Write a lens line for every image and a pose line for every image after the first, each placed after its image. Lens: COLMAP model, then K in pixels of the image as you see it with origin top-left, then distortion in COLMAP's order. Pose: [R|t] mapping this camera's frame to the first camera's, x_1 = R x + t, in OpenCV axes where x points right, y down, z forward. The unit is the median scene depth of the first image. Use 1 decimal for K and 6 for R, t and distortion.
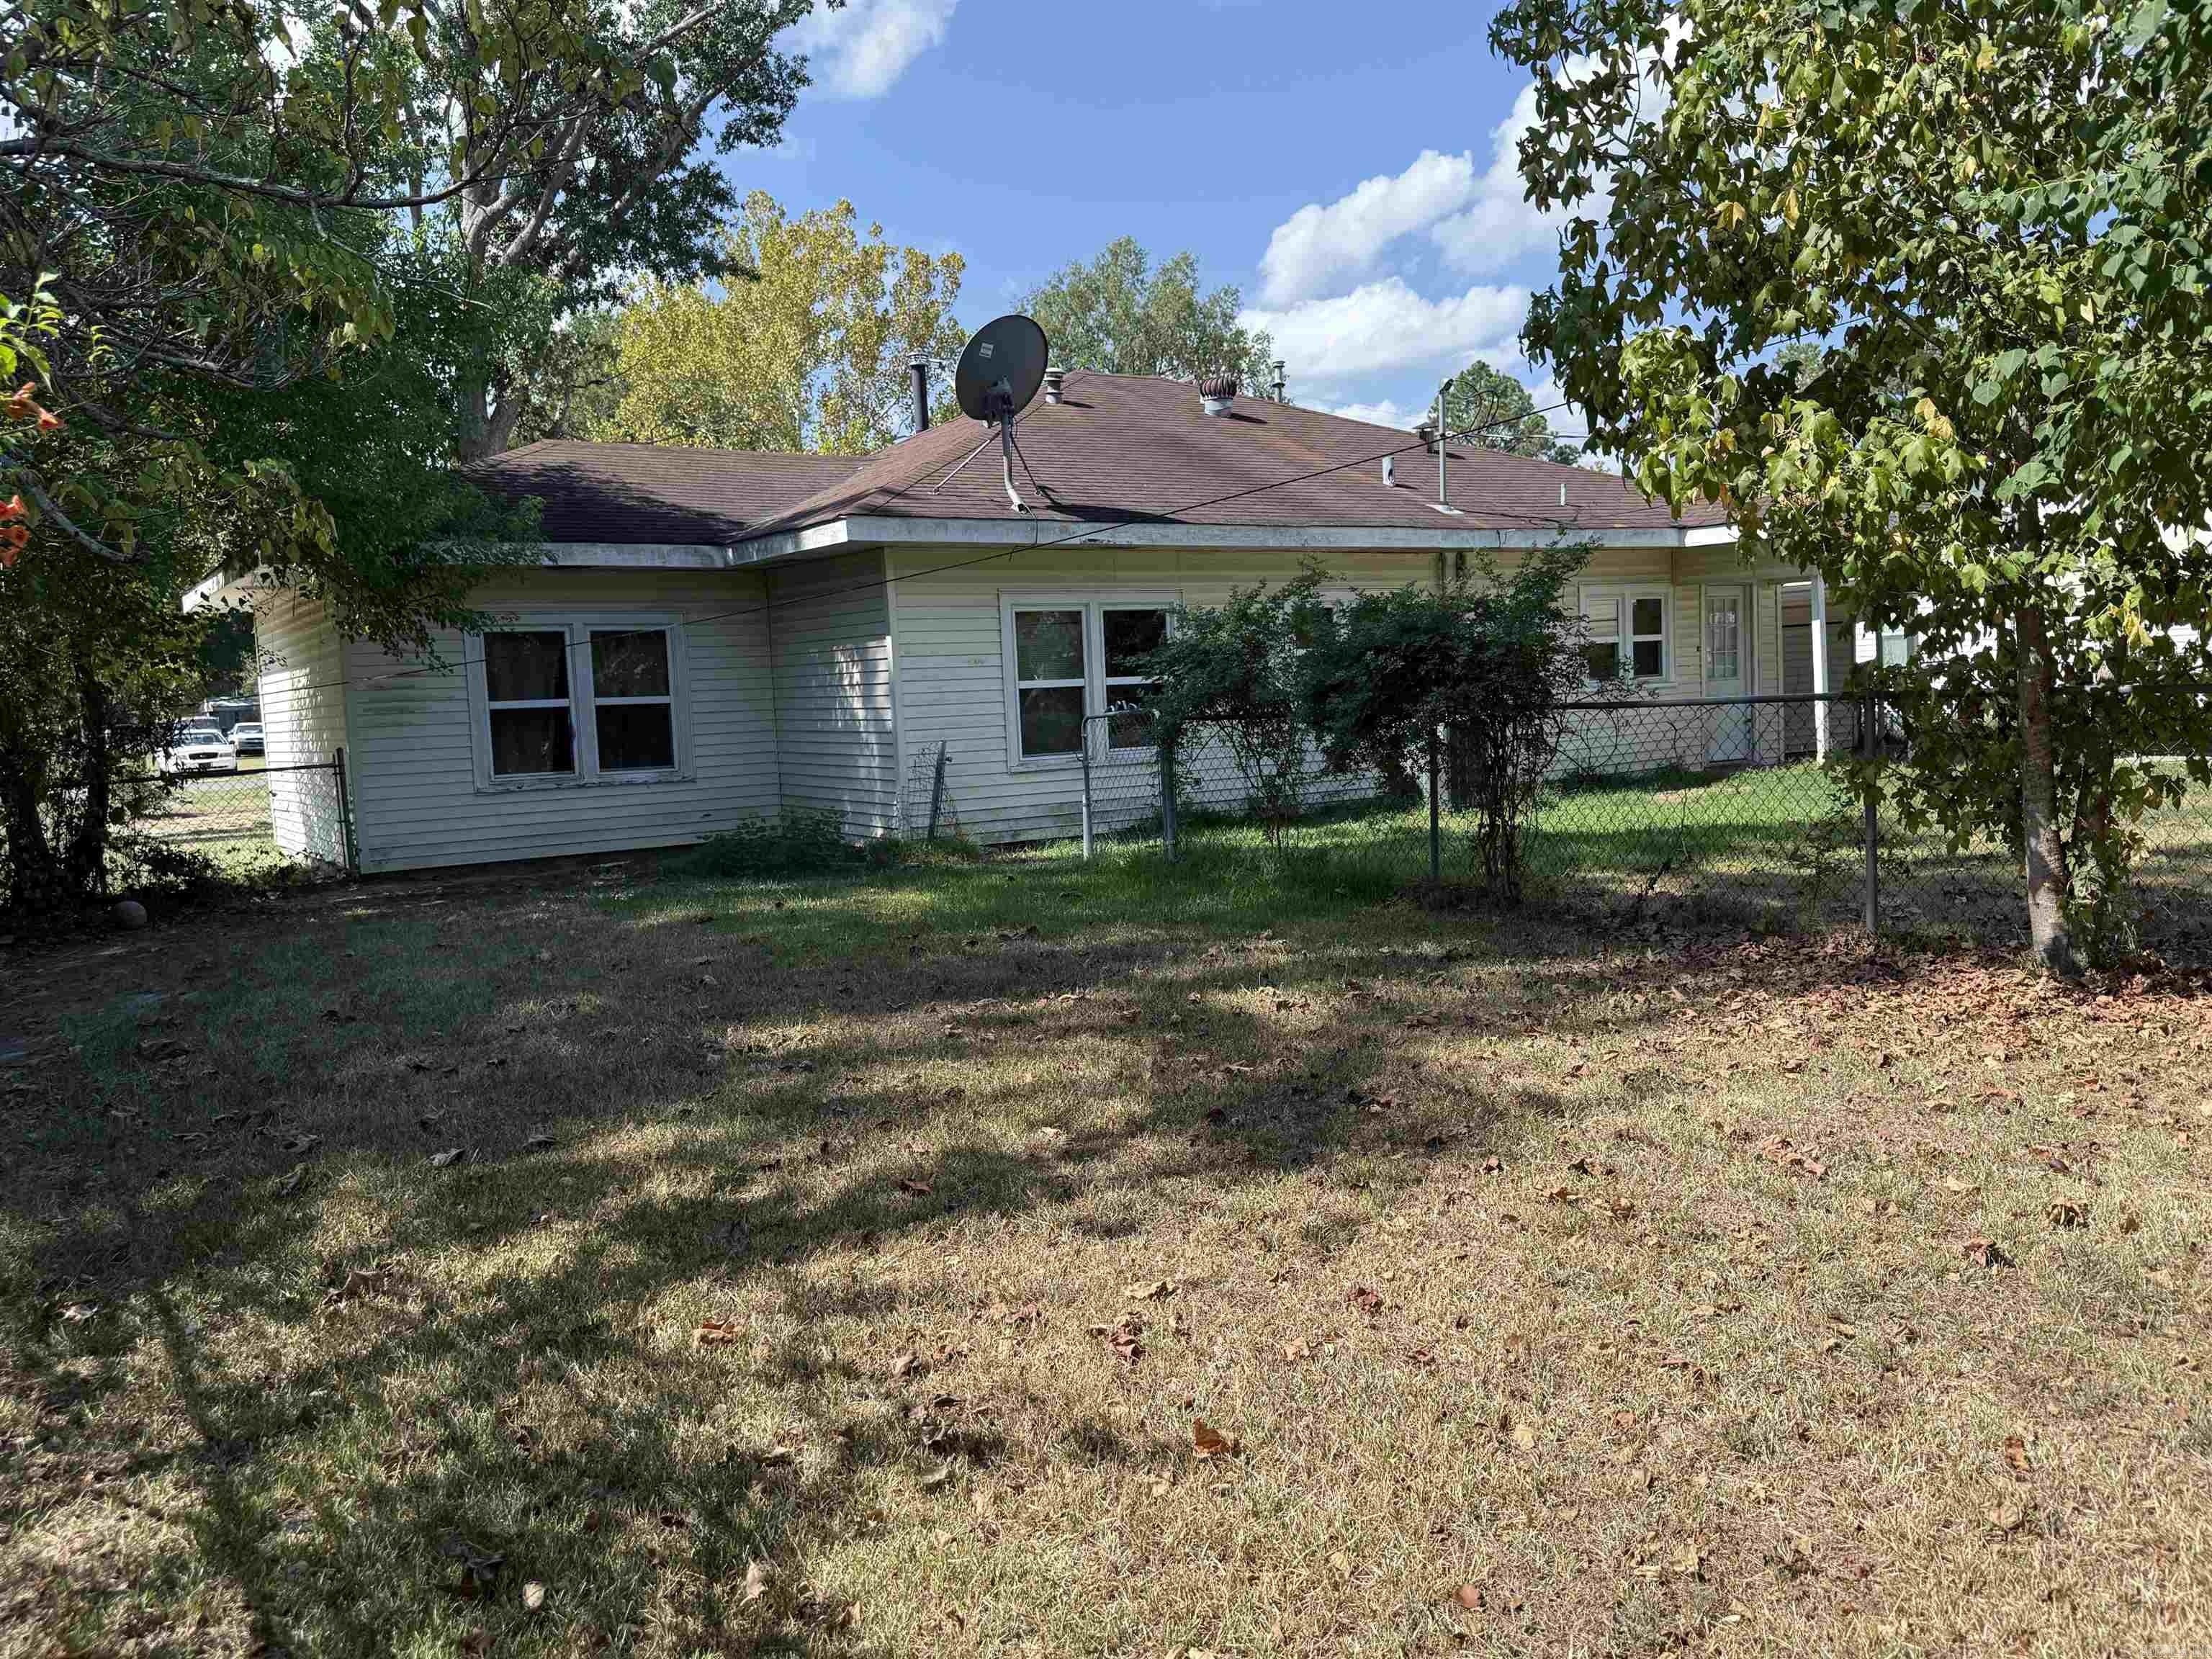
lens RADIAL K [[1780.4, 0, 1107.5], [0, 1780.4, 841.0], [0, 0, 1]] dist [0.016723, 0.001472]
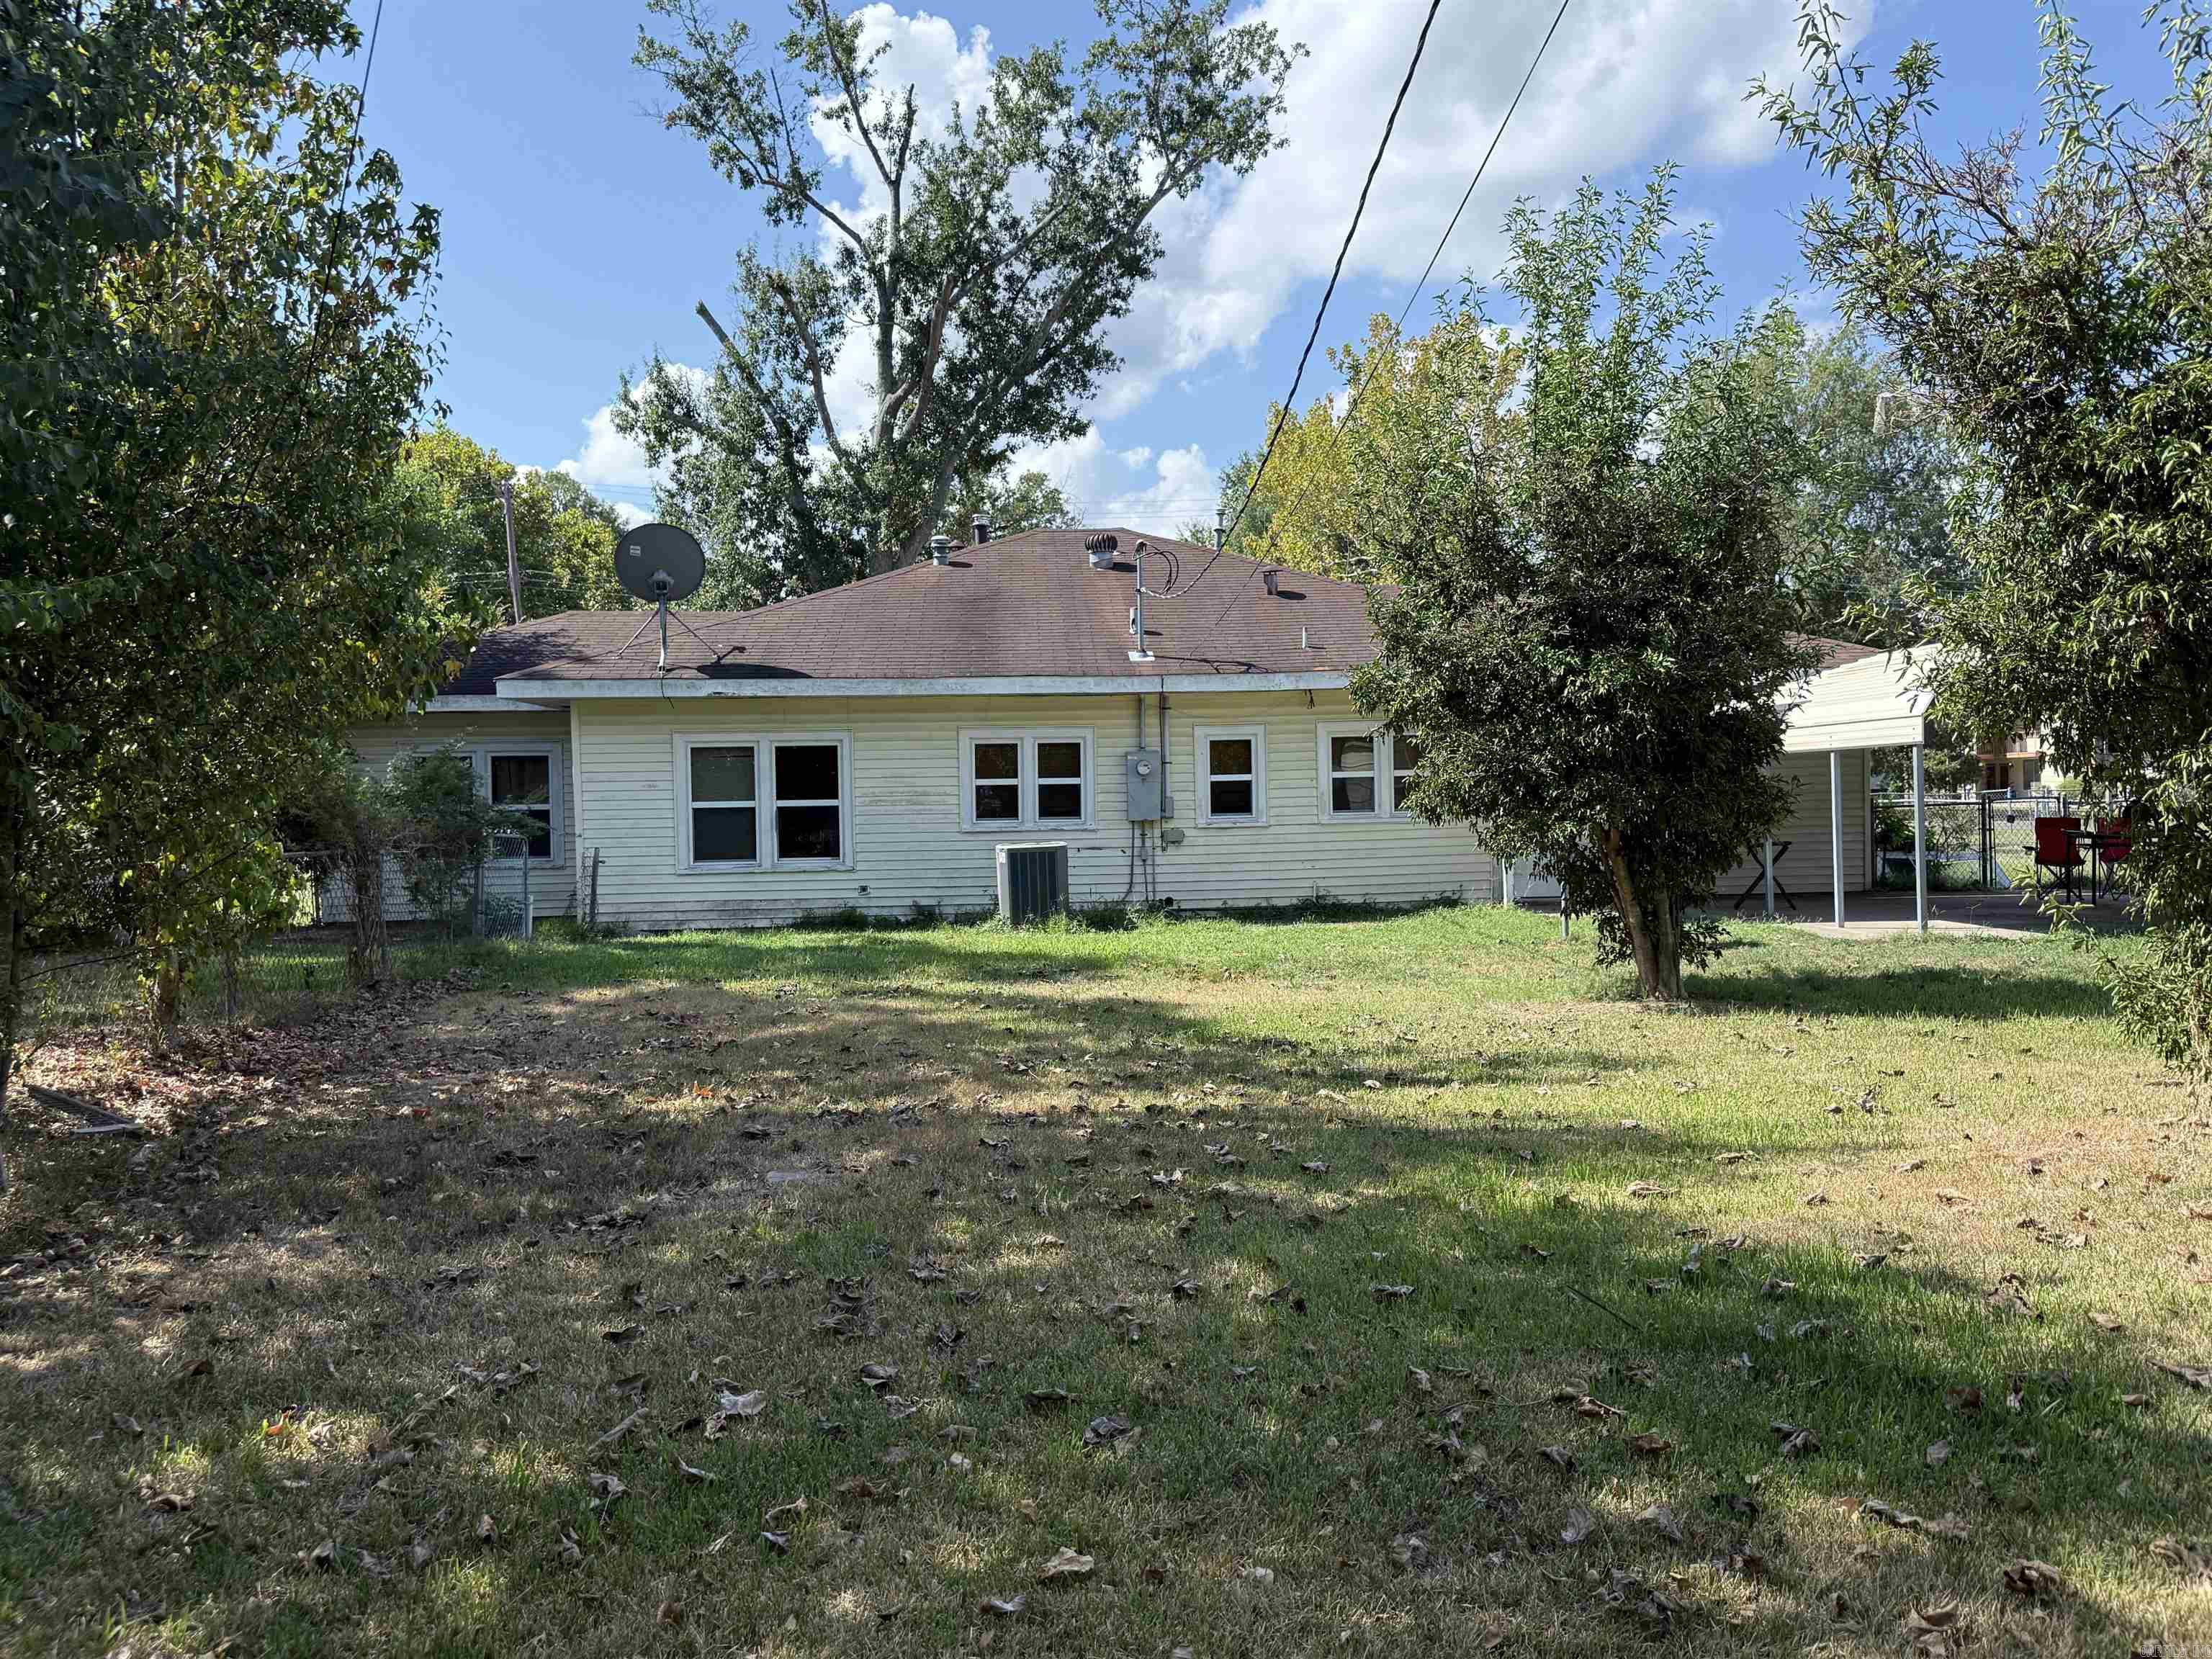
lens RADIAL K [[1780.4, 0, 1107.9], [0, 1780.4, 819.3], [0, 0, 1]] dist [0.016723, 0.001472]
pose [[0.892228, 0.033096, -0.450370, 0.726238], [-0.061845, 0.996869, -0.049264, -0.031073], [0.447330, 0.071807, 0.891482, 0.003373]]
